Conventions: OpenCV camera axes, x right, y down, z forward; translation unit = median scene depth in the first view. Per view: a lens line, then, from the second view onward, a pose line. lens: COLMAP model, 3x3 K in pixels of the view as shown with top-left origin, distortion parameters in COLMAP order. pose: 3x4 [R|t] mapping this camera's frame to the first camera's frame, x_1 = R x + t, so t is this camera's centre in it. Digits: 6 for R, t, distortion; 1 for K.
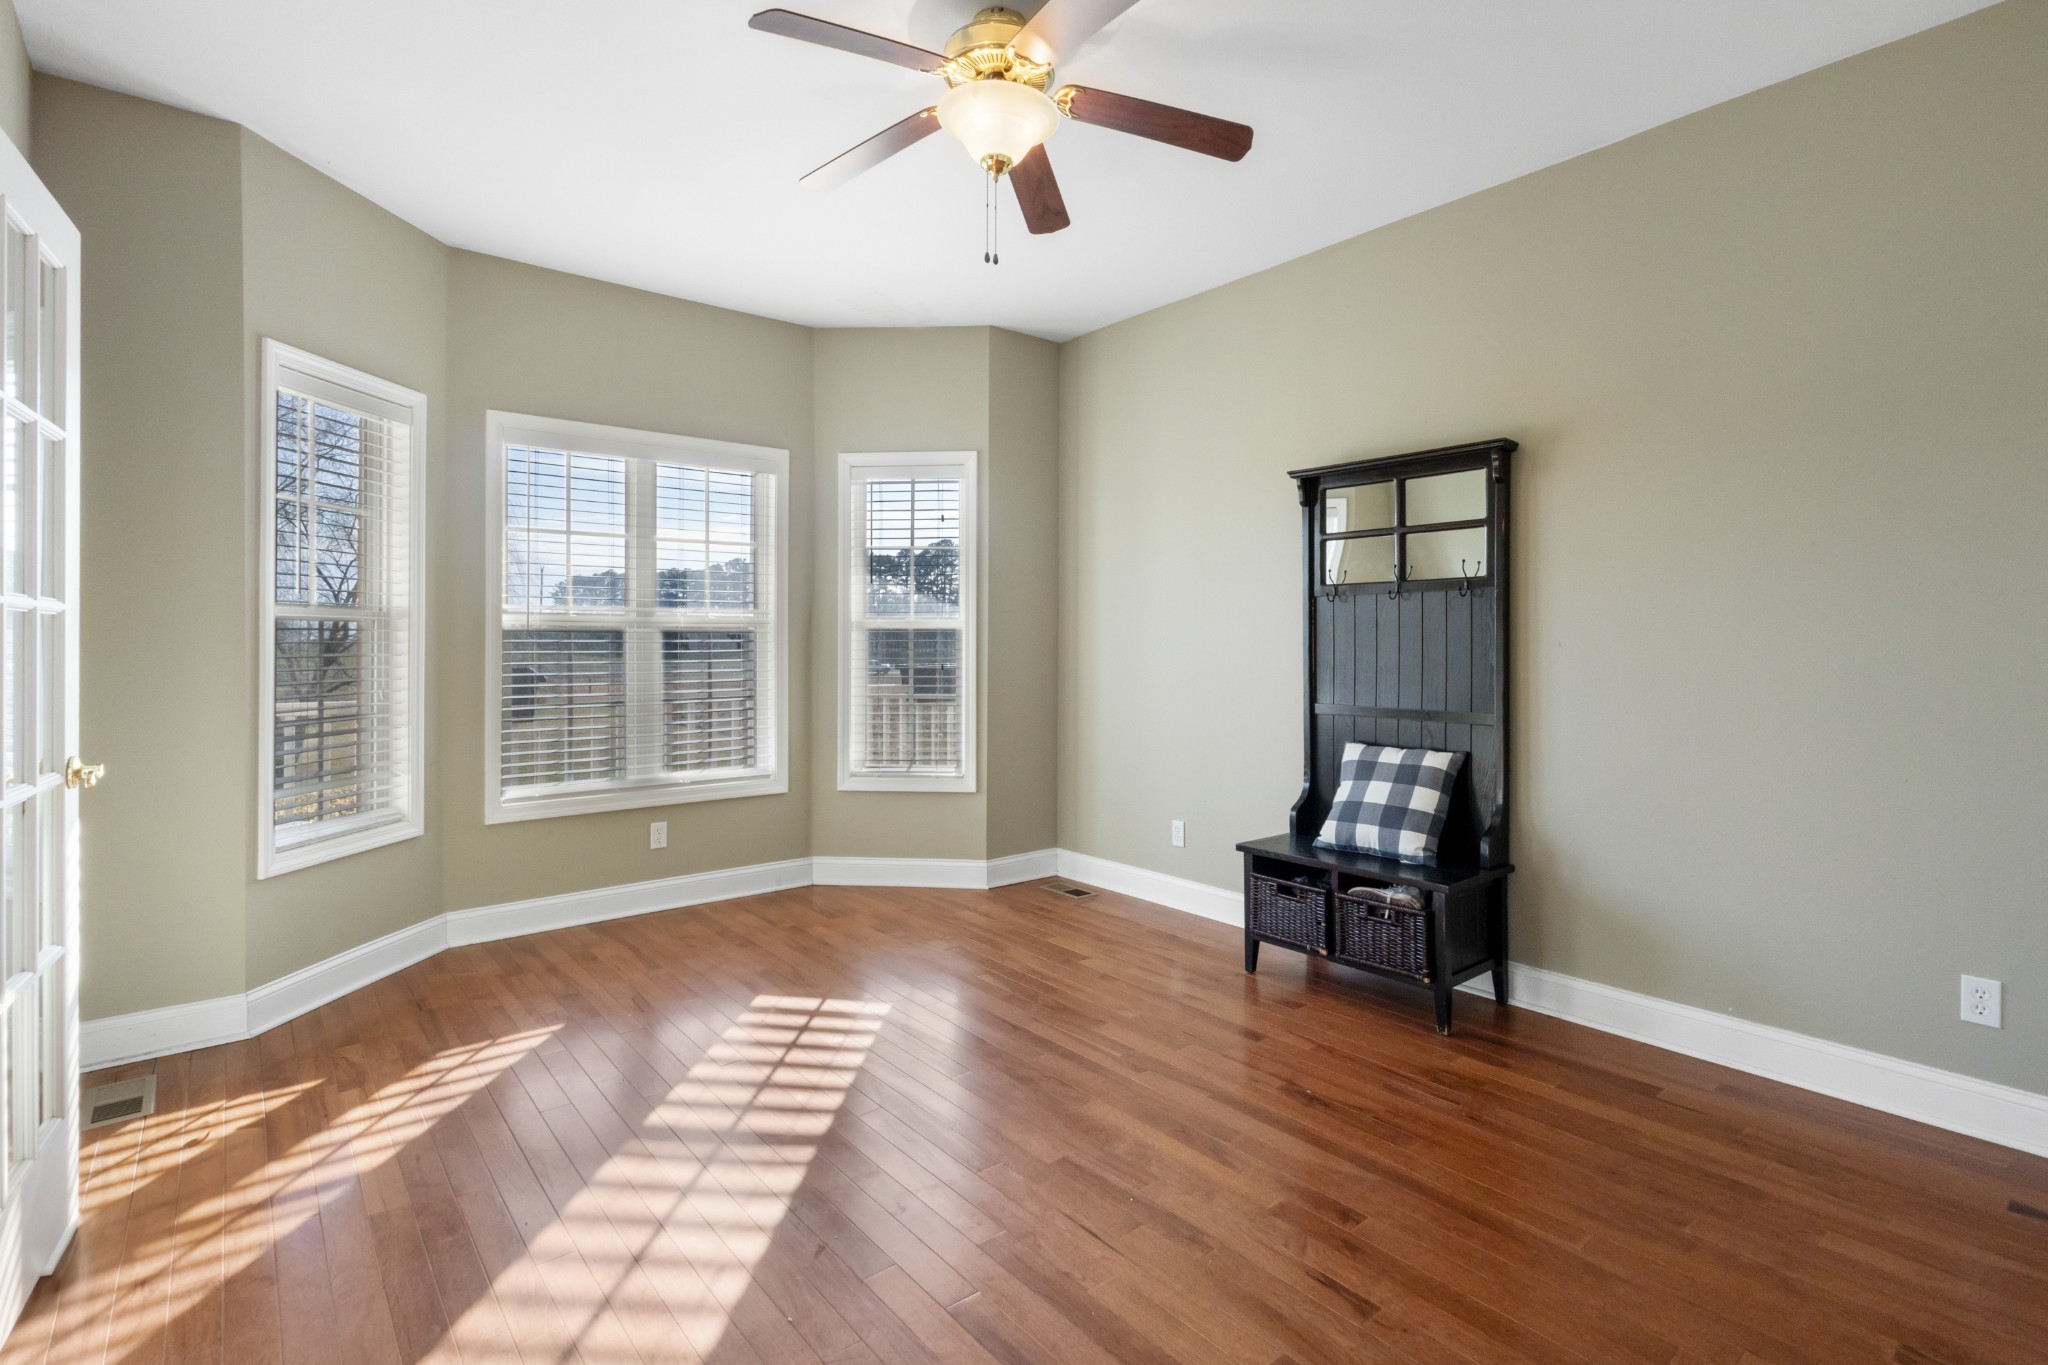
lens RADIAL K [[991.0, 0, 1022.1], [0, 991.0, 642.9], [0, 0, 1]] dist [0.033122, -0.000142]
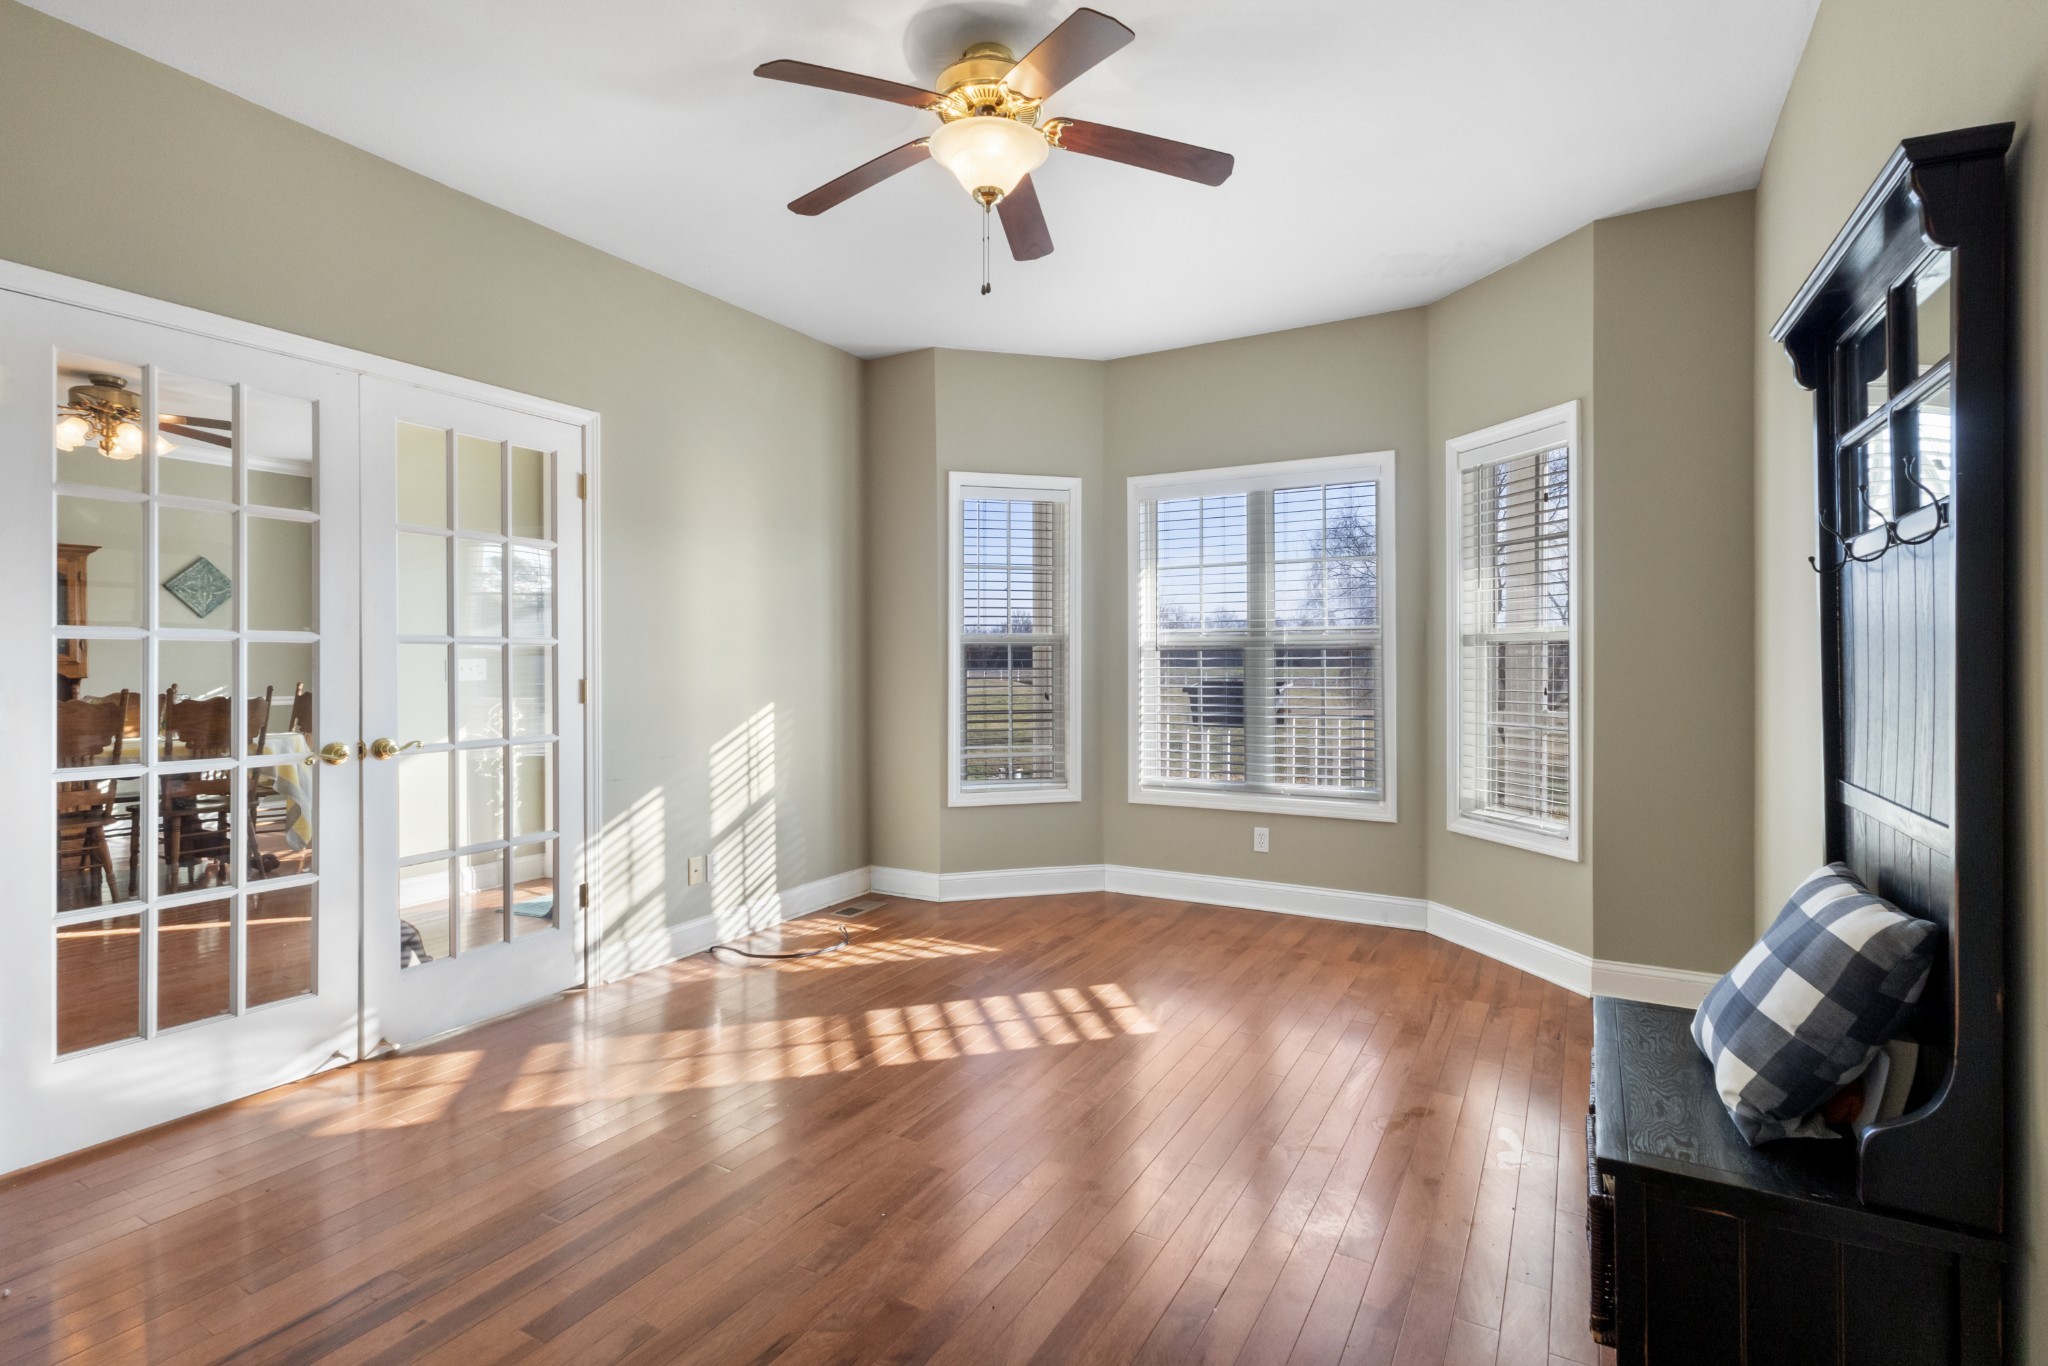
lens RADIAL K [[966.6, 0, 1024.4], [0, 966.6, 655.1], [0, 0, 1]] dist [0.000760, 0.000010]
pose [[0.383168, -0.001856, -0.923677, 0.587736], [0.003766, 0.999993, -0.000447, -0.007330], [0.923671, -0.003307, 0.383172, 0.429803]]
